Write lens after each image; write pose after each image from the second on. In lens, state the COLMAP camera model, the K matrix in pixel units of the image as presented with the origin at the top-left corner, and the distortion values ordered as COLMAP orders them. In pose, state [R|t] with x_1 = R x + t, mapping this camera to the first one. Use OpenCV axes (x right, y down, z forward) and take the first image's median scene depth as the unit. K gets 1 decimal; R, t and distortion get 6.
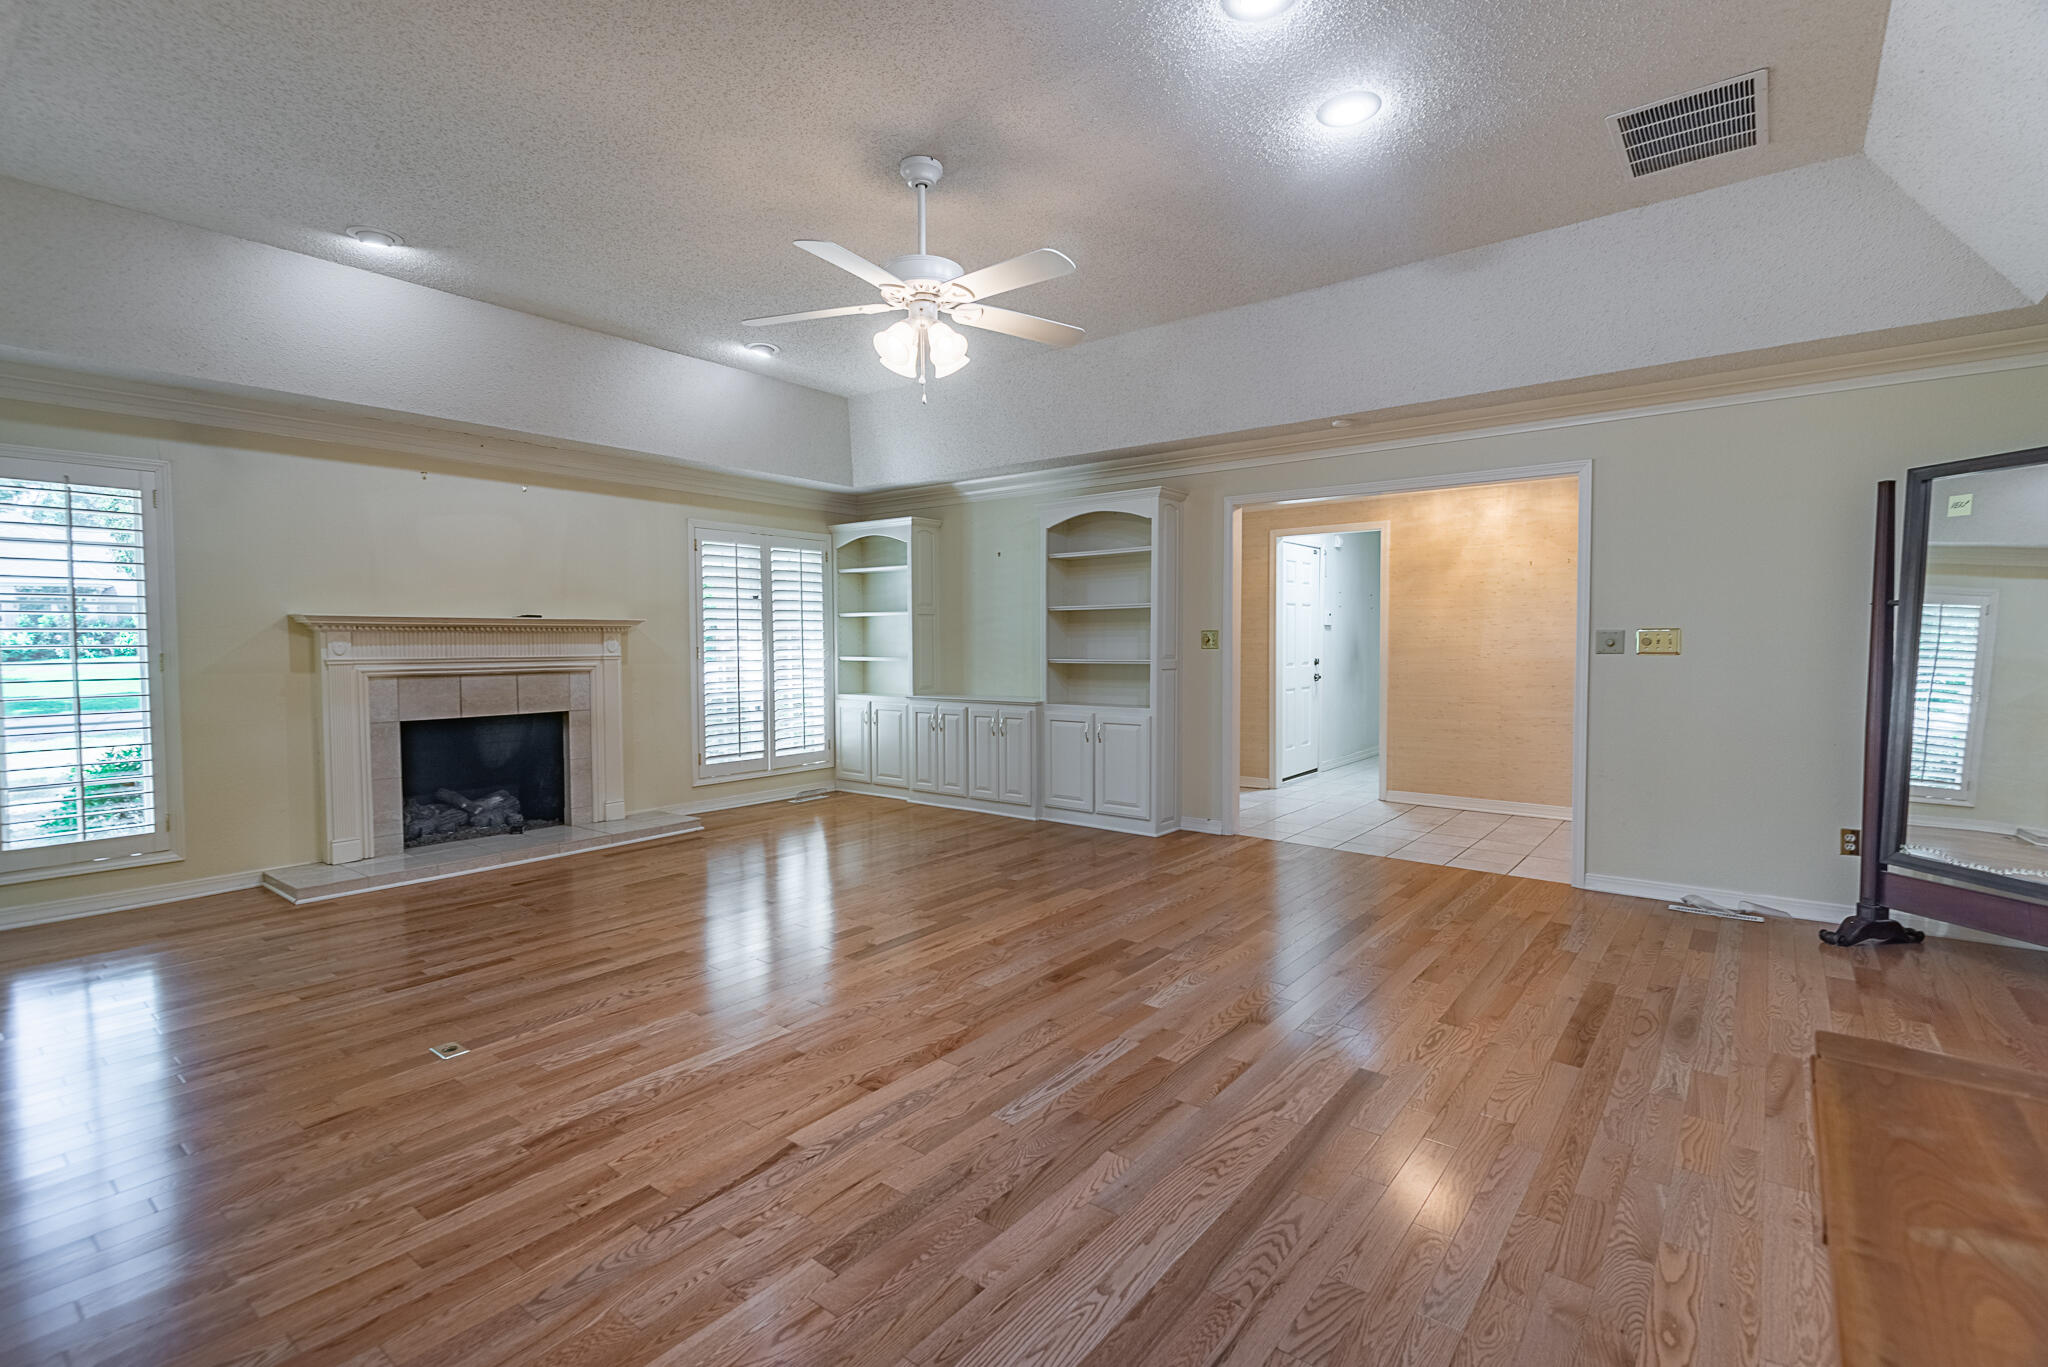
lens RADIAL K [[944.3, 0, 1030.3], [0, 944.3, 674.5], [0, 0, 1]] dist [0.015745, -0.011959]
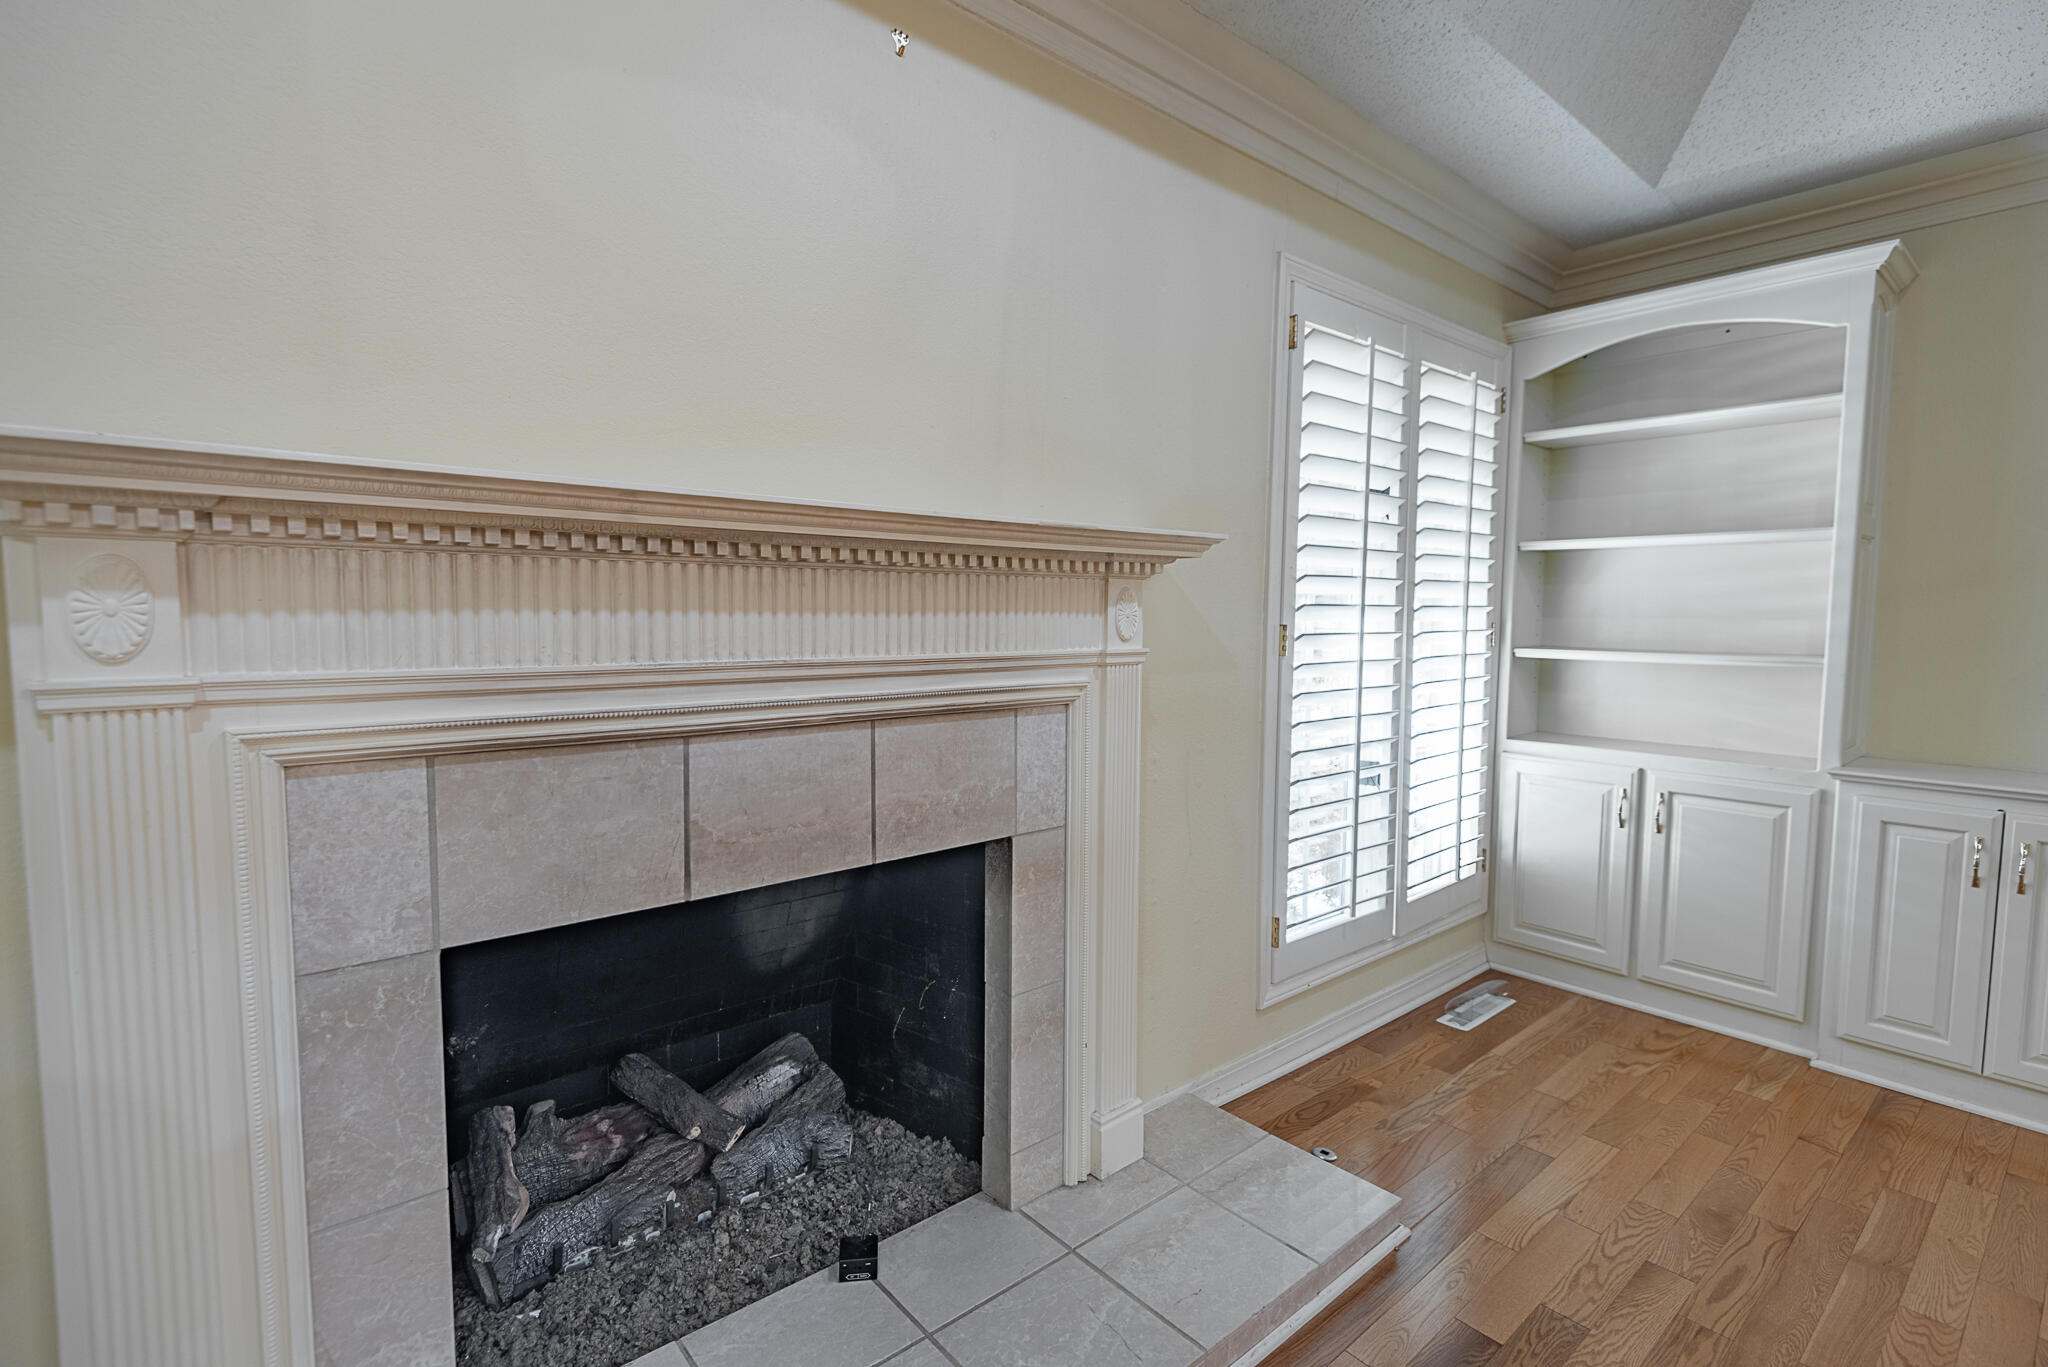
lens RADIAL K [[944.3, 0, 1012.4], [0, 944.3, 683.9], [0, 0, 1]] dist [0.015745, -0.011959]
pose [[0.978283, 0.032318, -0.204737, -0.495825], [-0.022373, 0.998463, 0.050705, -0.028843], [0.206061, -0.045023, 0.977503, 0.824434]]
